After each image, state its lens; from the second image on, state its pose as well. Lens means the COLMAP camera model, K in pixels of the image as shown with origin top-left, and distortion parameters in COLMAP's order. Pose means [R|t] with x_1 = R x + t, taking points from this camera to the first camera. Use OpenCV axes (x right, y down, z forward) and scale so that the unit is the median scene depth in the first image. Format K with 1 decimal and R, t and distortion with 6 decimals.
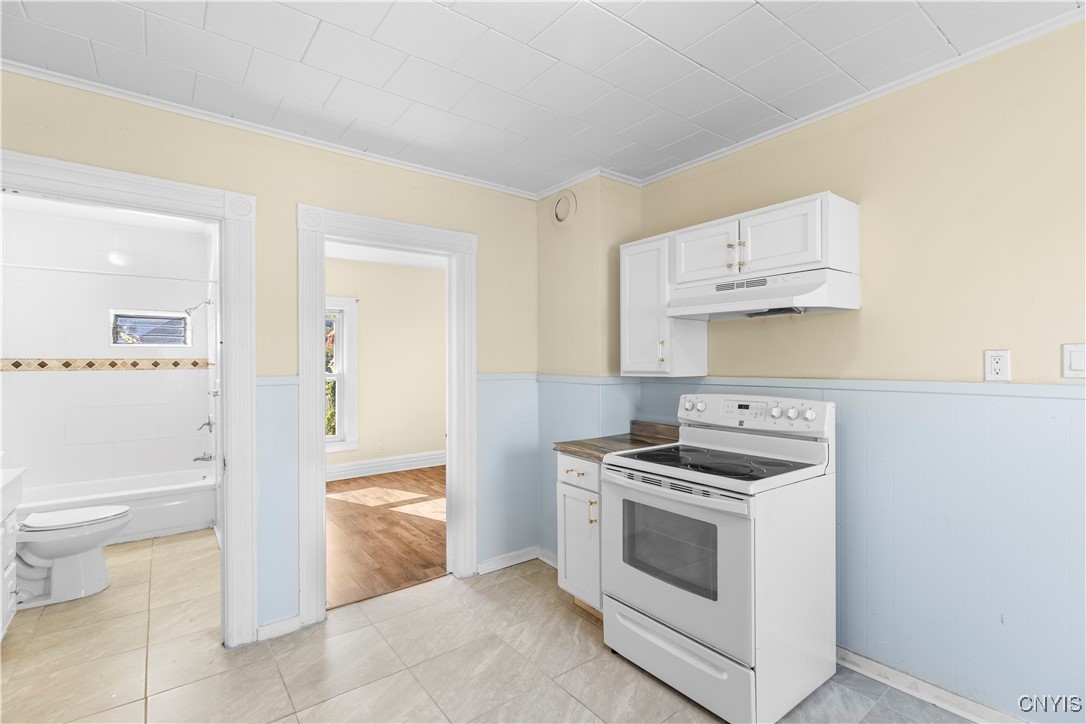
lens RADIAL K [[495.3, 0, 542.5], [0, 495.3, 370.6], [0, 0, 1]] dist [0.000098, 0.000257]
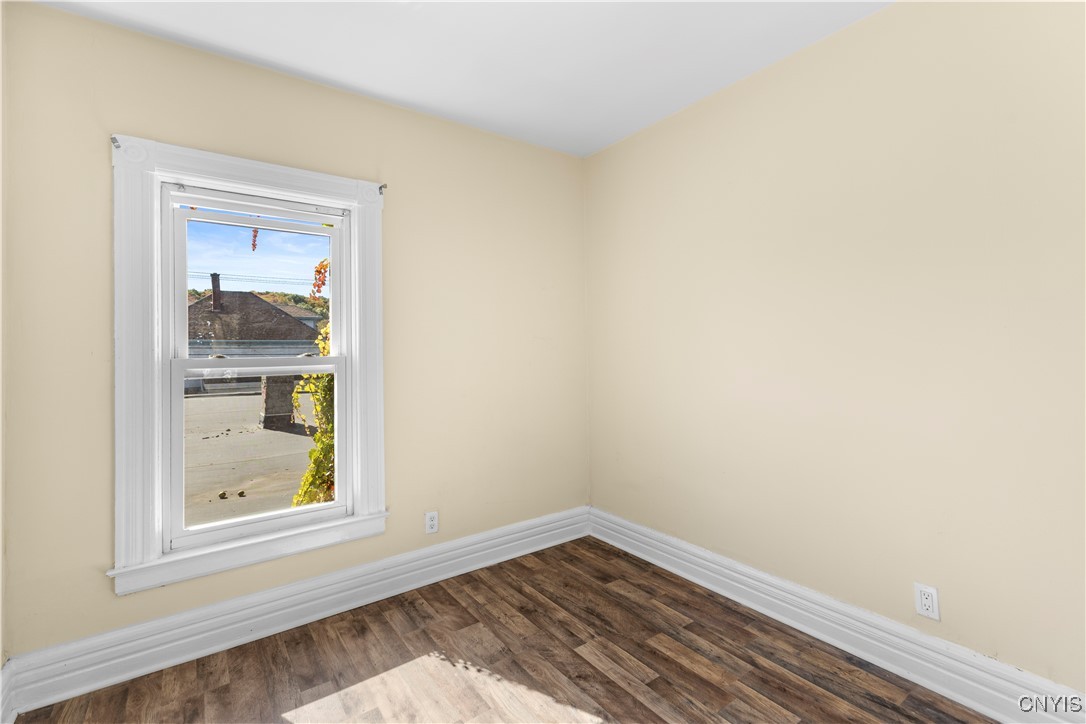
lens RADIAL K [[495.3, 0, 545.0], [0, 495.3, 348.4], [0, 0, 1]] dist [0.000098, 0.000257]
pose [[0.999887, -0.004234, -0.014444, -0.225821], [0.004210, 0.999990, -0.001713, 0.000266], [0.014452, 0.001652, 0.999894, 0.568291]]
